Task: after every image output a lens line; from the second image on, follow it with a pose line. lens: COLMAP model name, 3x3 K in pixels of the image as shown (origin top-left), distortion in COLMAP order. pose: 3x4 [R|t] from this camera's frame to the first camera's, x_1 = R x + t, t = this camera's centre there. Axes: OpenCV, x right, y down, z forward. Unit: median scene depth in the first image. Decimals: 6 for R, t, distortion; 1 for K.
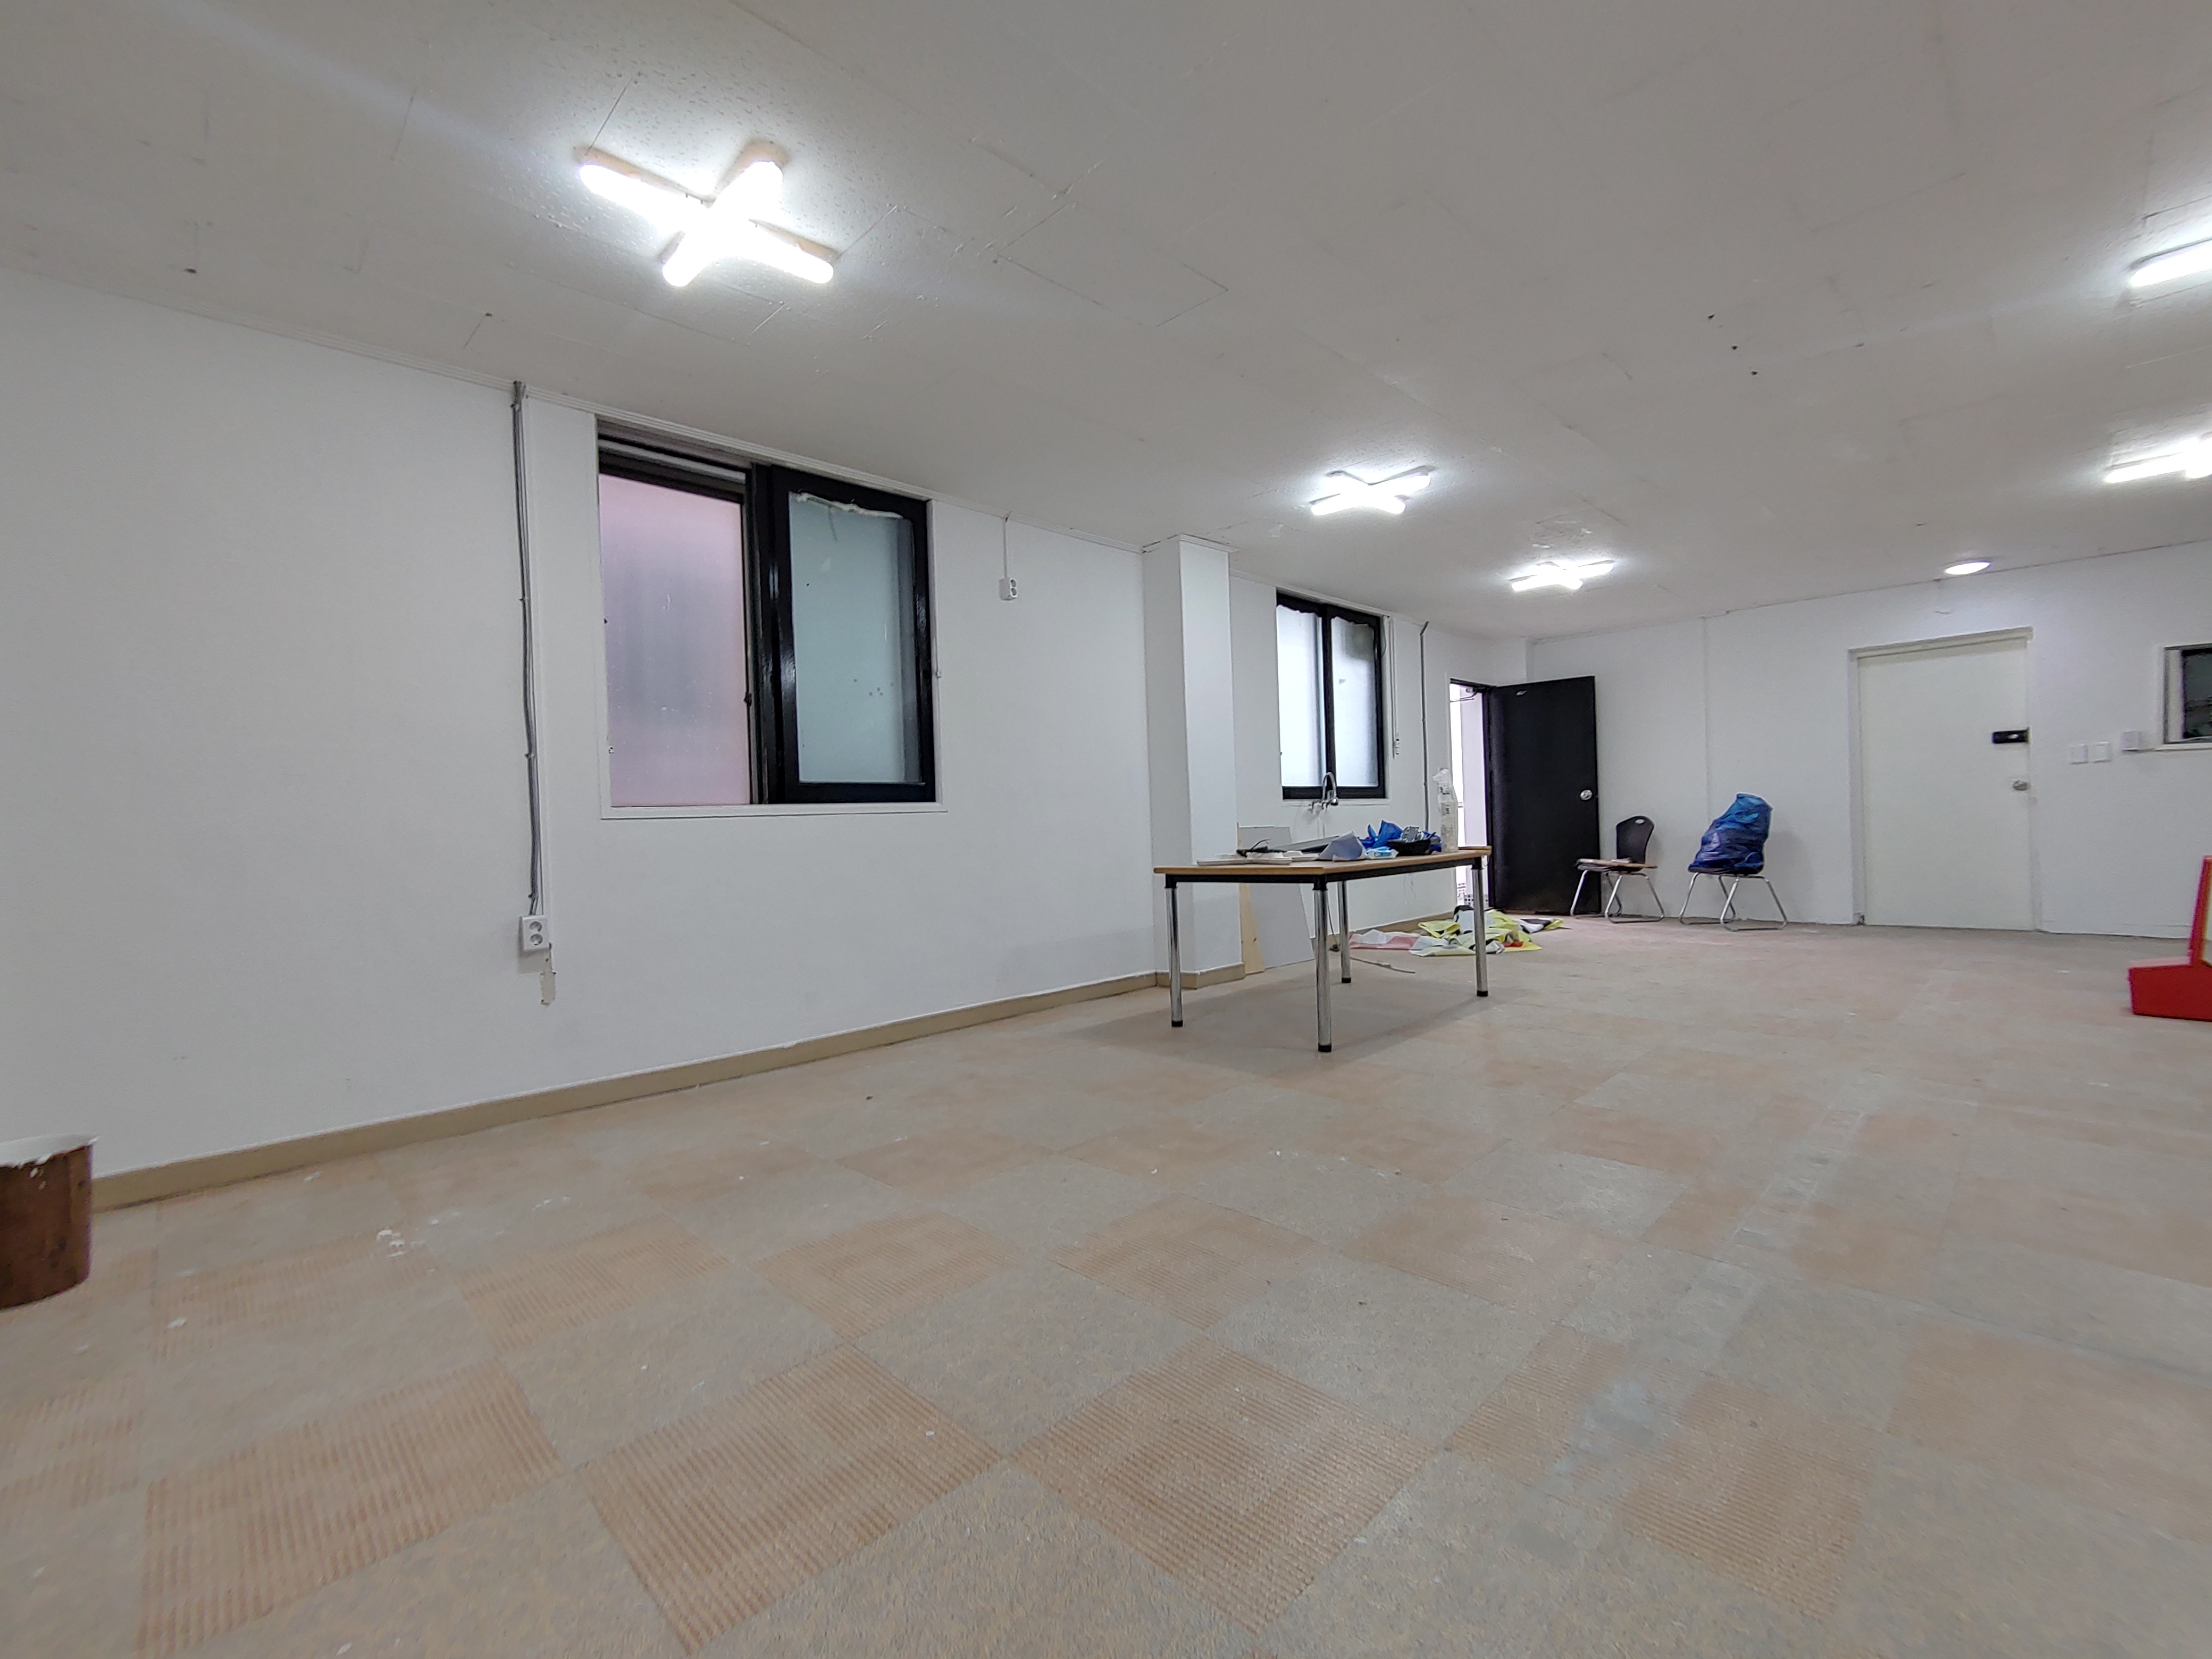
lens RADIAL K [[924.7, 0, 1086.8], [0, 924.7, 842.8], [0, 0, 1]] dist [-0.002747, -0.000642]
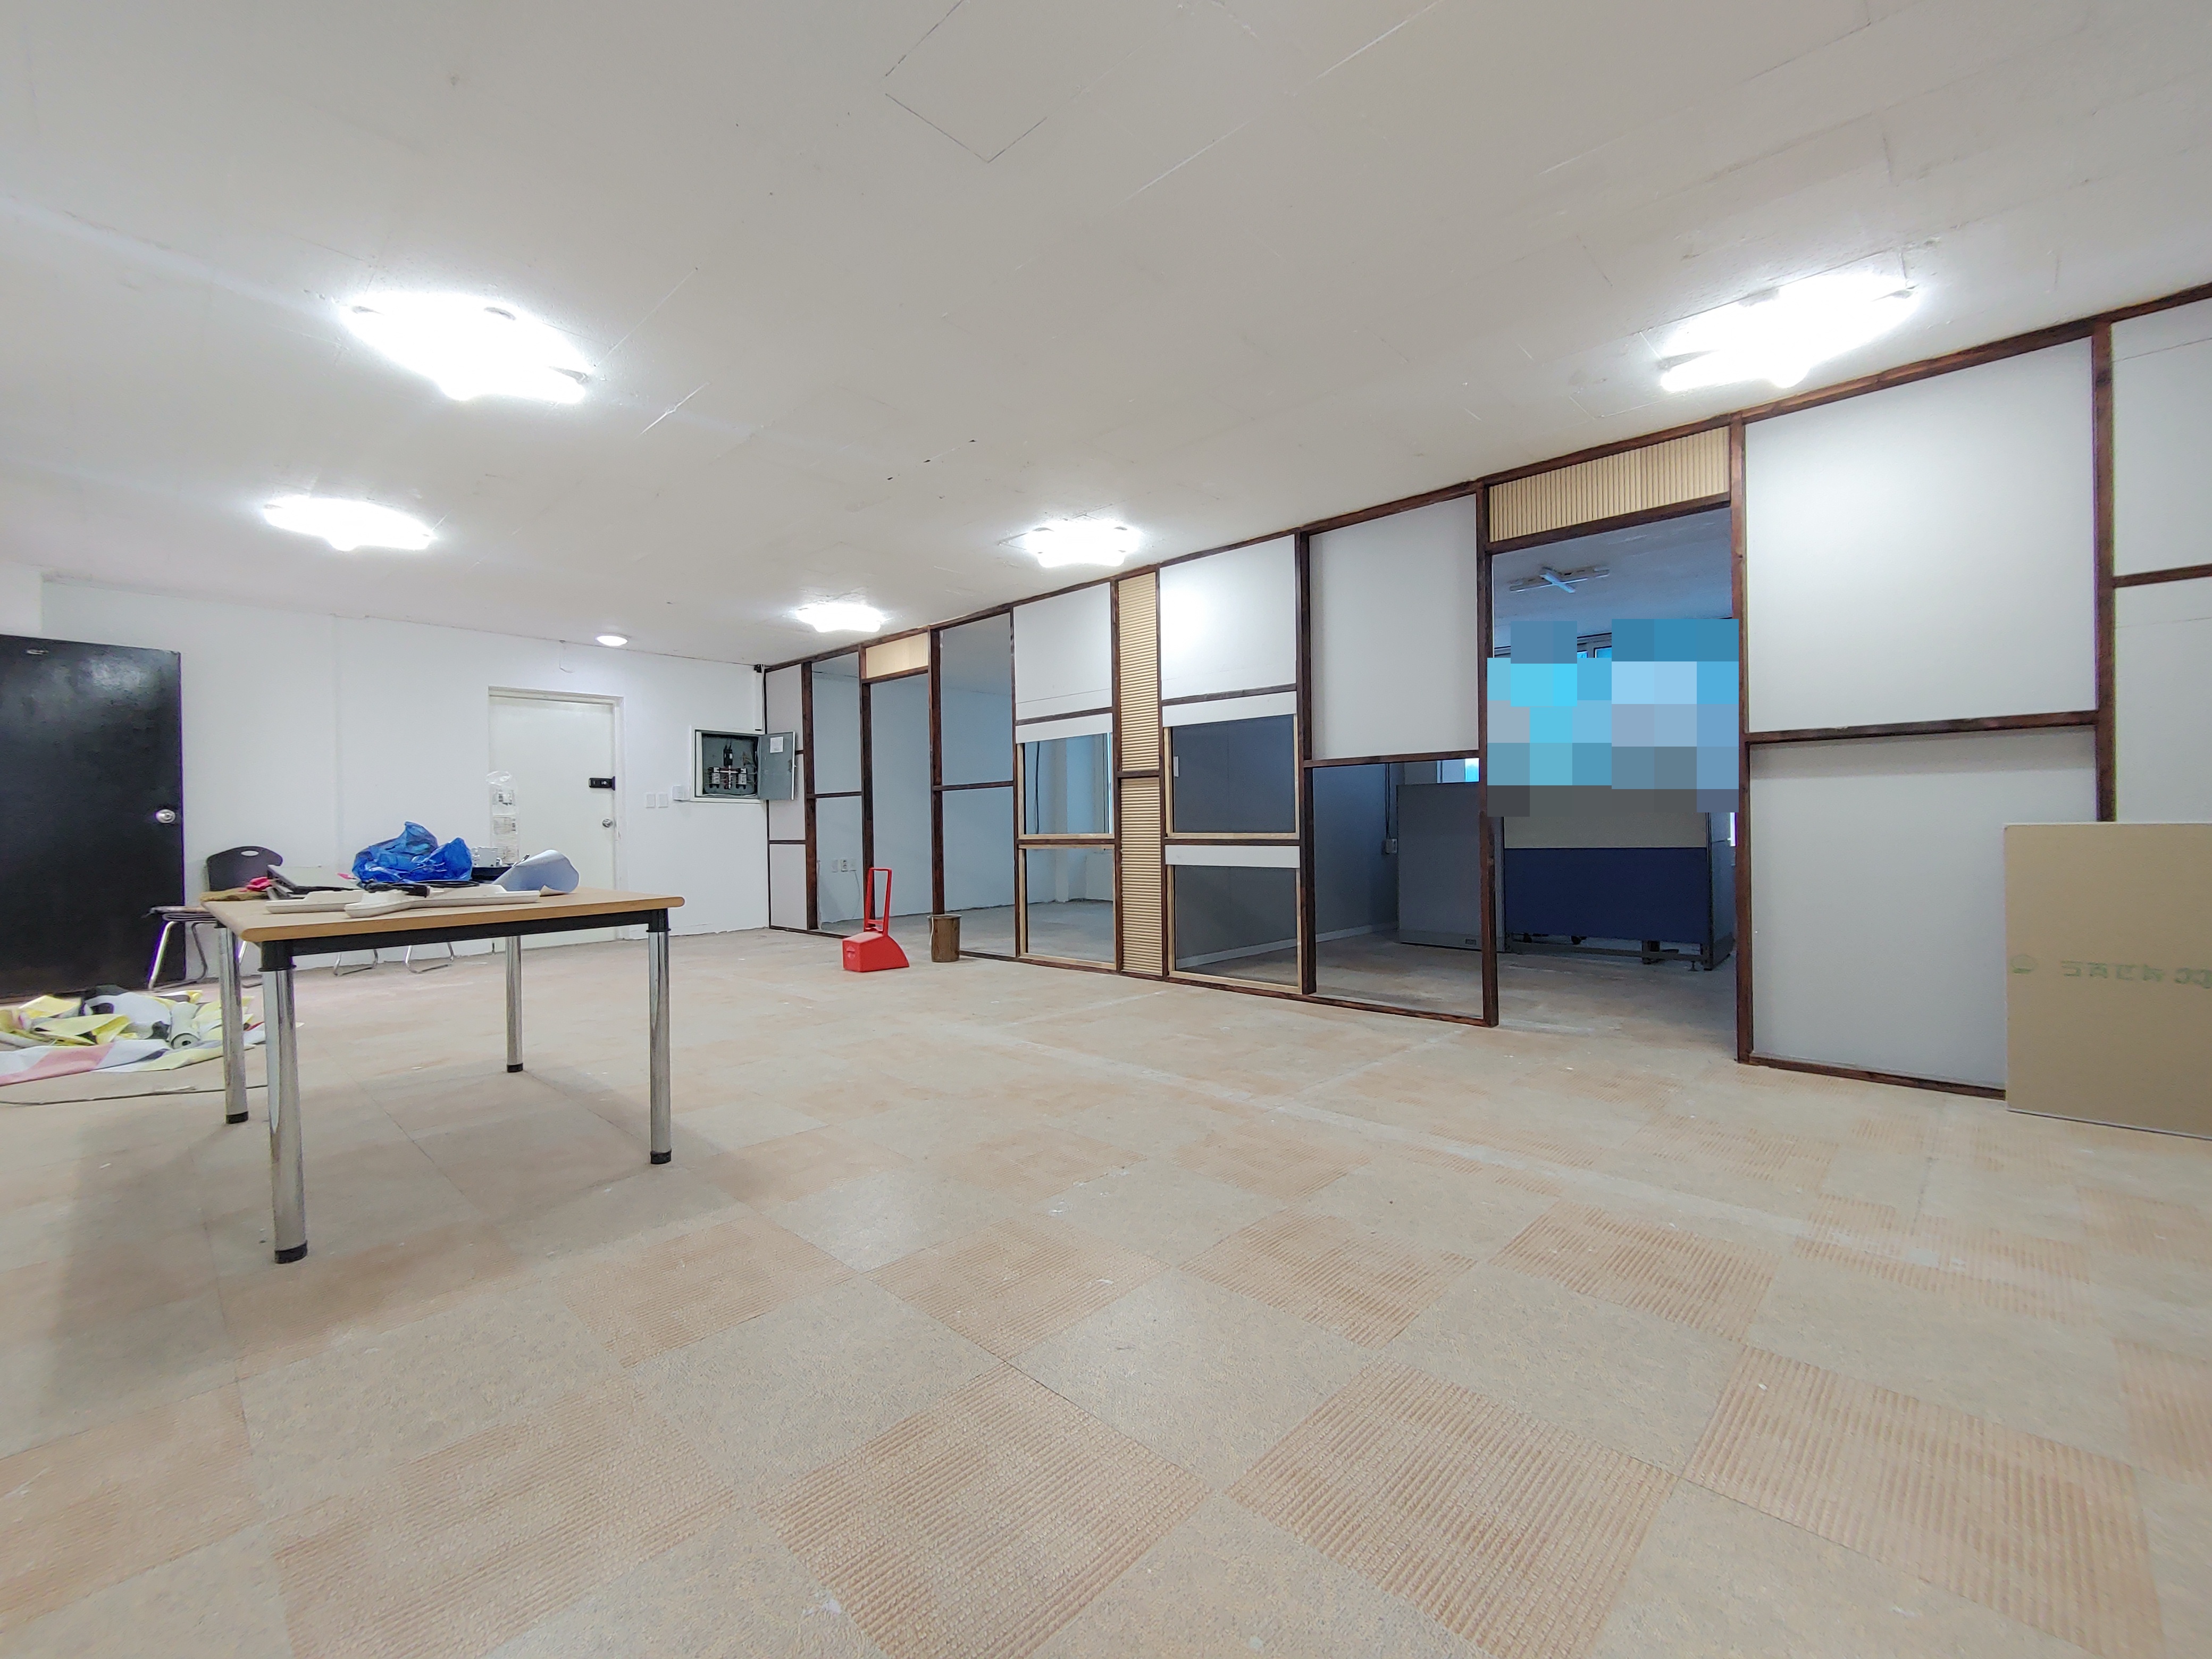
lens RADIAL K [[941.7, 0, 1106.0], [0, 941.7, 829.5], [0, 0, 1]] dist [0.001374, 0.000844]
pose [[-0.037921, 0.028755, 0.998867, -0.272694], [0.033348, 0.999066, -0.027494, 0.002939], [-0.998724, 0.032268, -0.038845, 0.391618]]
